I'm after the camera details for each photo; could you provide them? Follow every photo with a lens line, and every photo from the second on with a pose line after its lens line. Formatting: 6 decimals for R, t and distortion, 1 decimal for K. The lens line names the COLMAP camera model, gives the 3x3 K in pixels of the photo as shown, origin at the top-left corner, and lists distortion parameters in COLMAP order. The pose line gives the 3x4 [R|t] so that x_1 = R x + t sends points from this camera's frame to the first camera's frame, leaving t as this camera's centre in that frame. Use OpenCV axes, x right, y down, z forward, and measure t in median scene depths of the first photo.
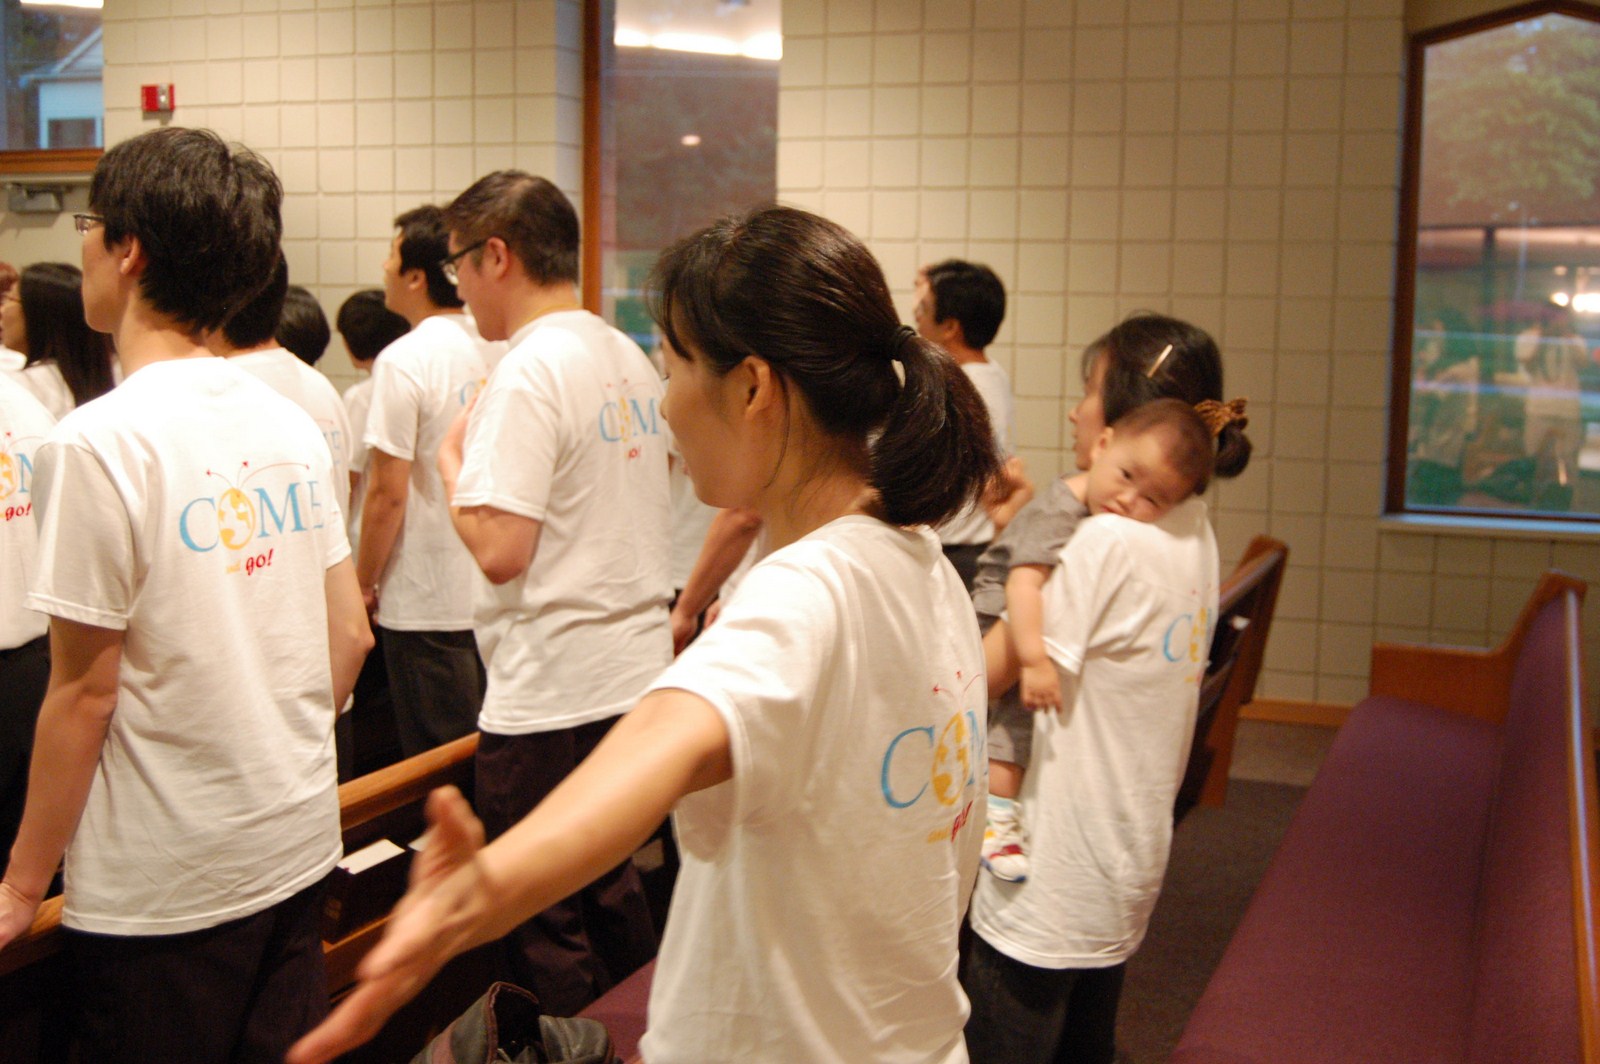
lens RADIAL K [[1963.6, 0, 800.0], [0, 1963.6, 532.0], [0, 0, 1]] dist [-0.008259, 0.013497]
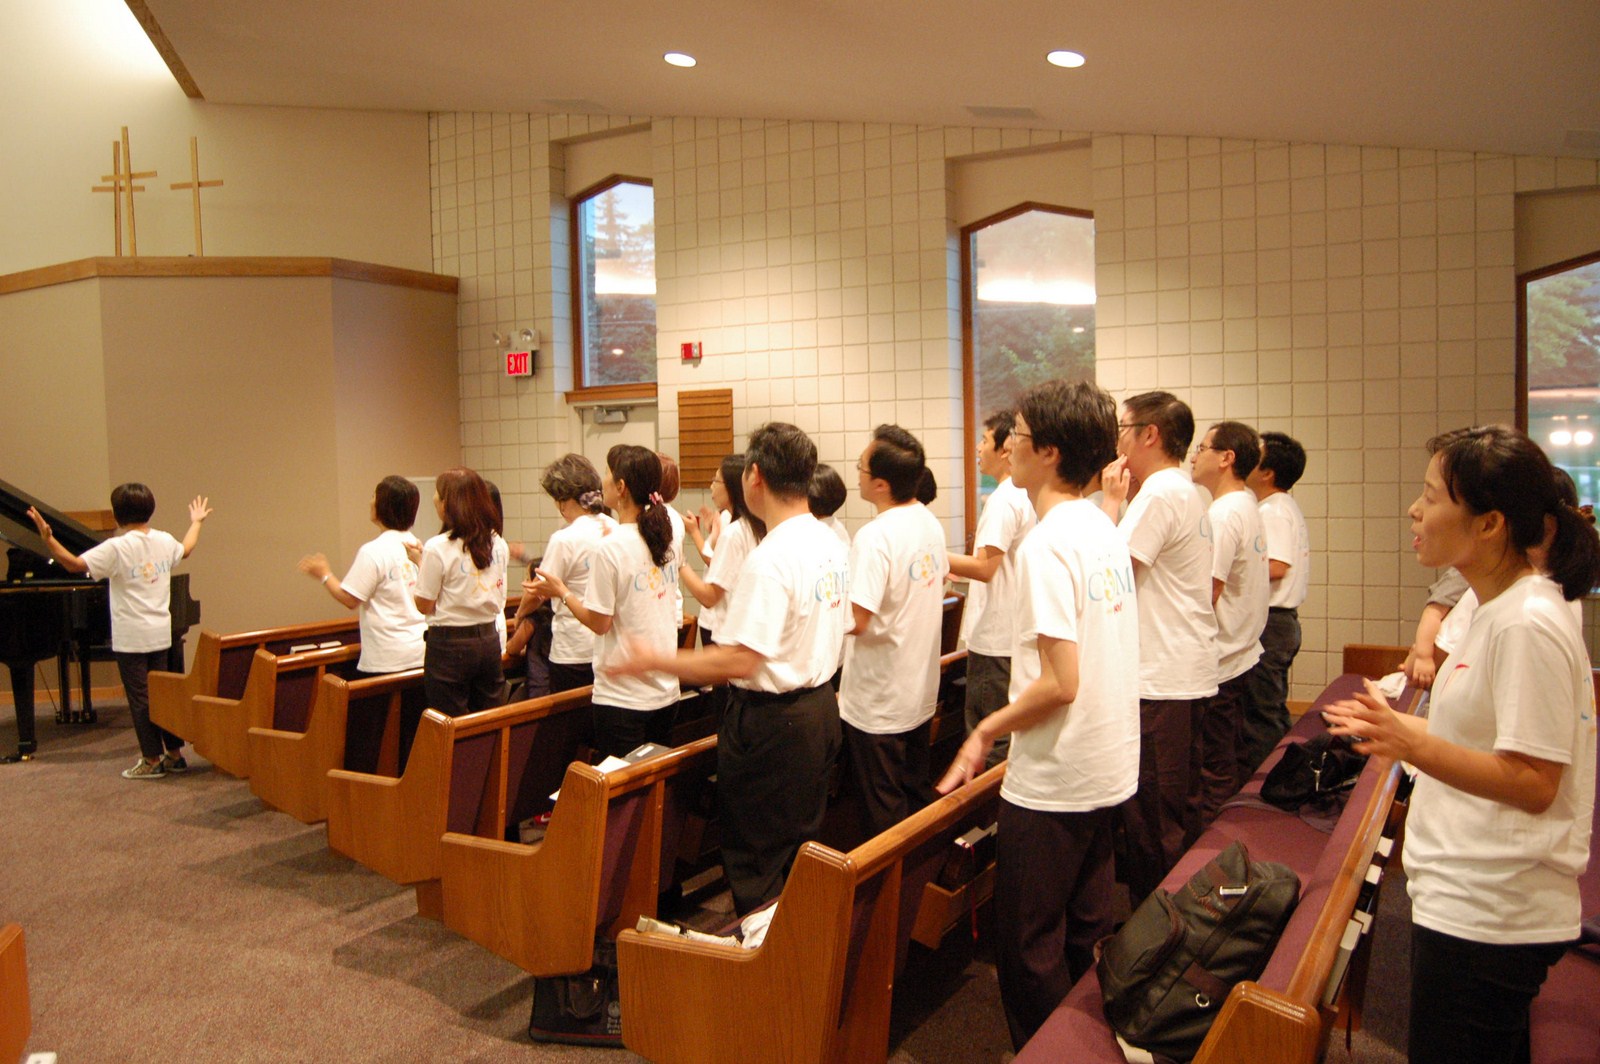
lens RADIAL K [[1346.5, 0, 800.0], [0, 1346.5, 532.0], [0, 0, 1]] dist [-0.009140, -0.002237]
pose [[0.991632, -0.028580, -0.125896, -0.106039], [0.020339, 0.997595, -0.066263, 0.004419], [0.127487, 0.063148, 0.989828, -0.085350]]
